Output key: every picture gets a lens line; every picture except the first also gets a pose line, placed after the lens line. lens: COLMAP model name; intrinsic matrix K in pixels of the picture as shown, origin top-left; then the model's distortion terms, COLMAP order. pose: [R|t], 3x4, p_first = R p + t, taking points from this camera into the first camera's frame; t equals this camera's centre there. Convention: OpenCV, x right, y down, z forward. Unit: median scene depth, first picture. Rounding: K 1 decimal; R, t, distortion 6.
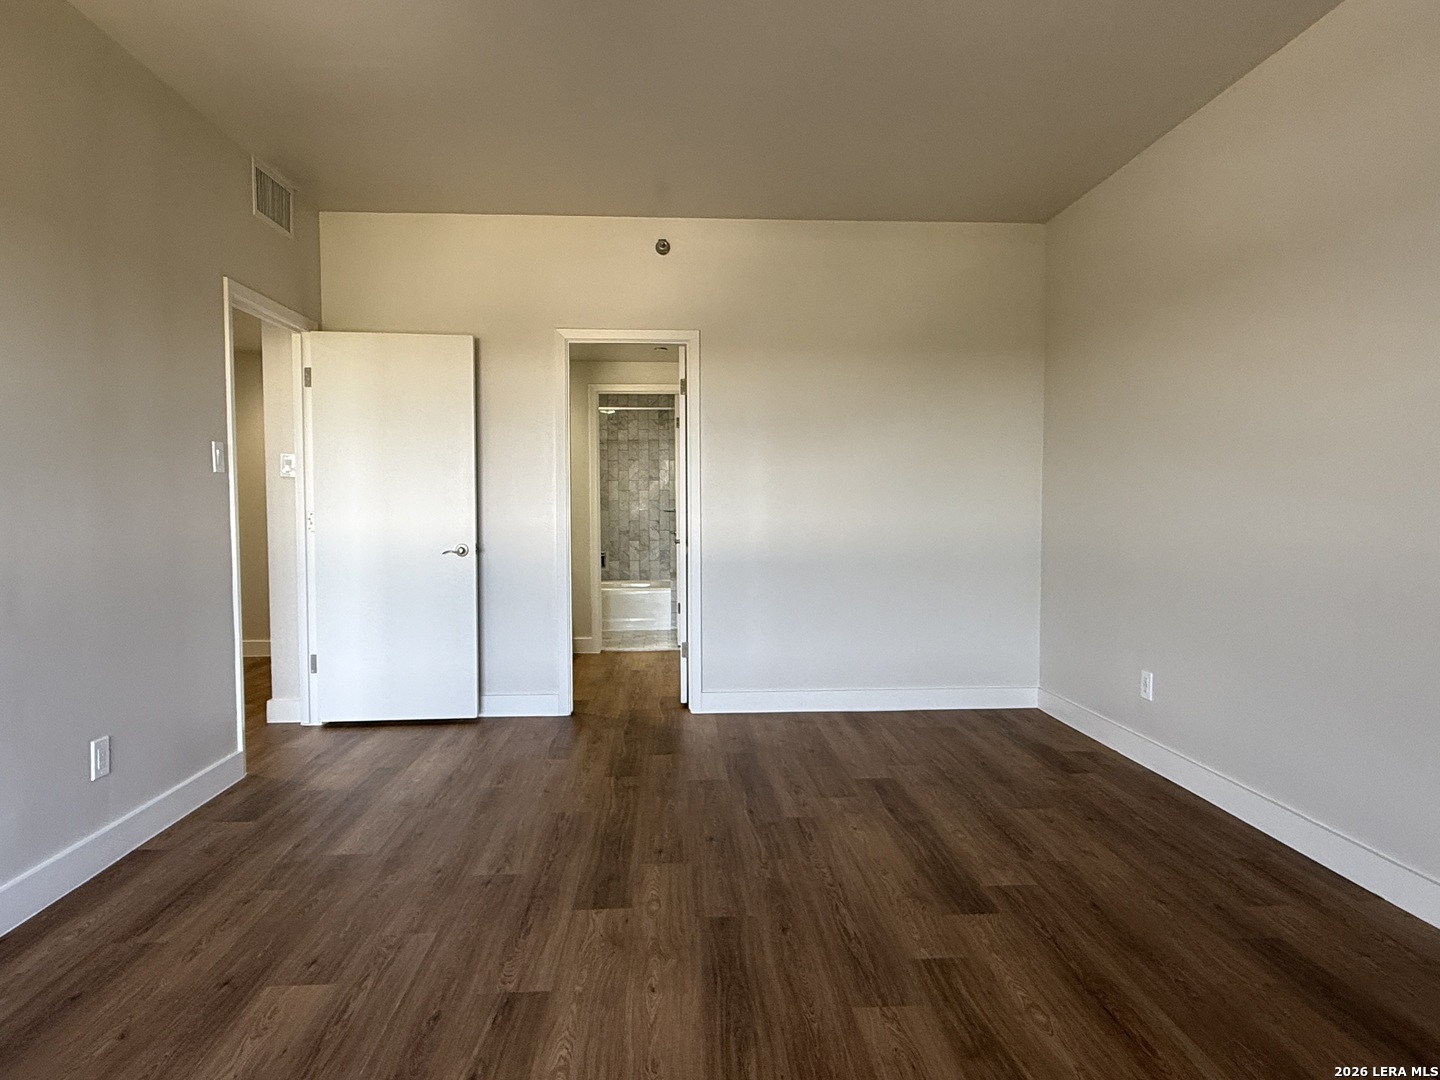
lens RADIAL K [[865.7, 0, 718.6], [0, 865.7, 539.5], [0, 0, 1]] dist [-0.001364, -0.000432]
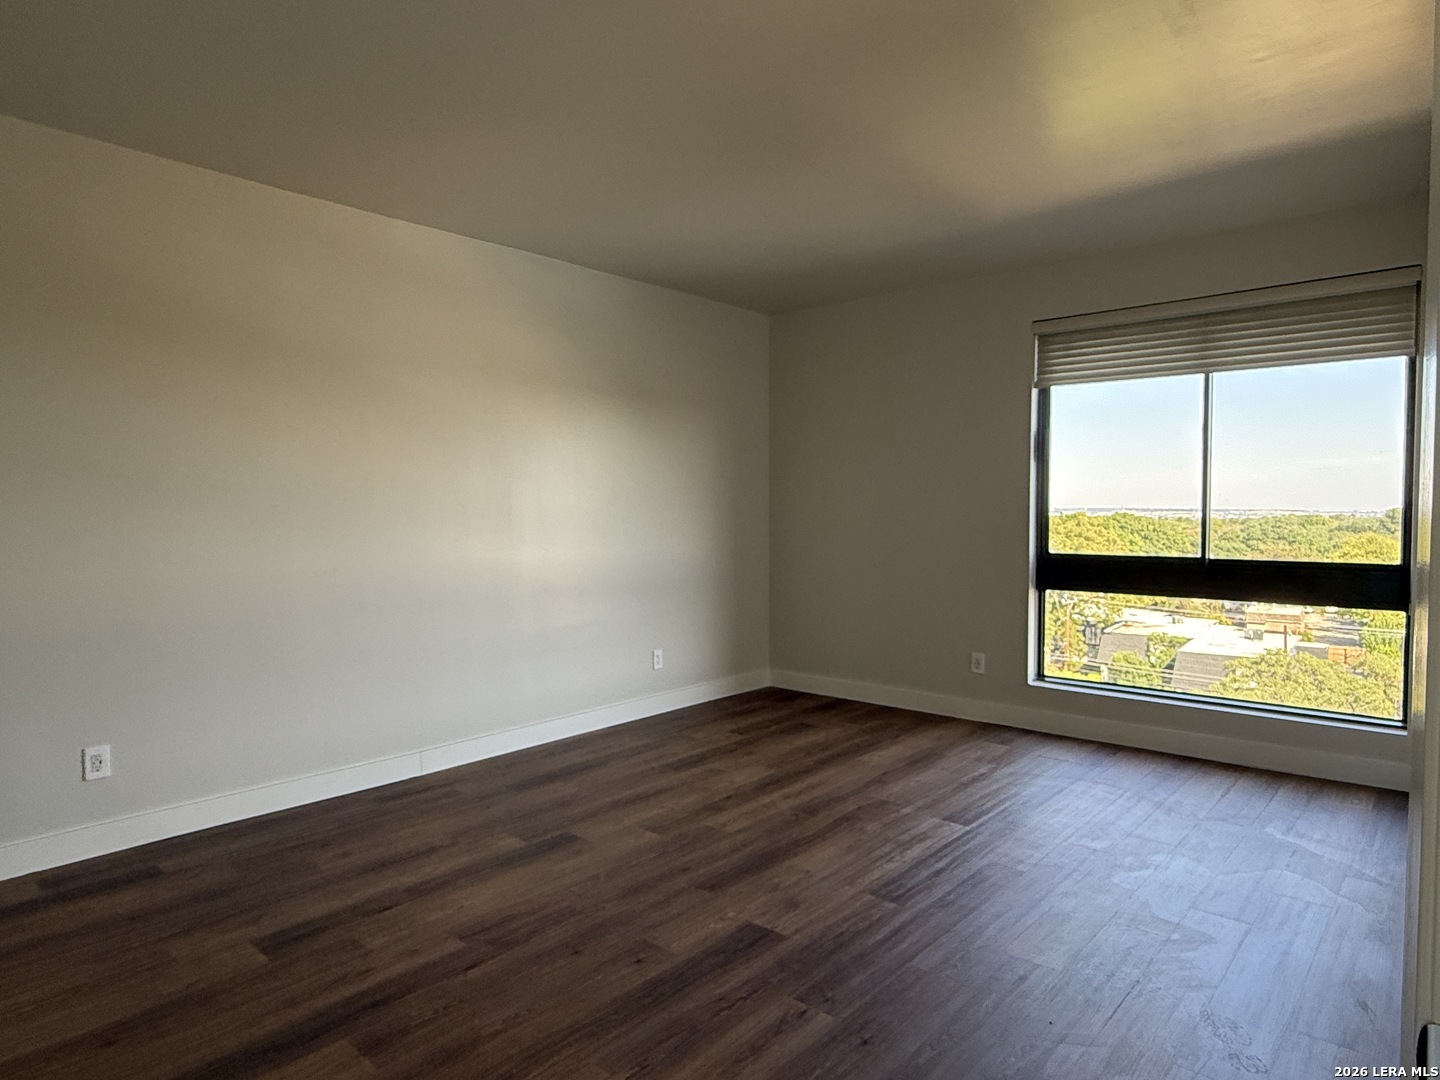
lens RADIAL K [[865.7, 0, 720.4], [0, 865.7, 541.8], [0, 0, 1]] dist [-0.001364, -0.000432]
pose [[-0.709271, -0.021048, 0.704622, -0.809344], [0.035193, 0.997250, 0.065215, -0.126618], [-0.704057, 0.071052, -0.706580, 1.692725]]
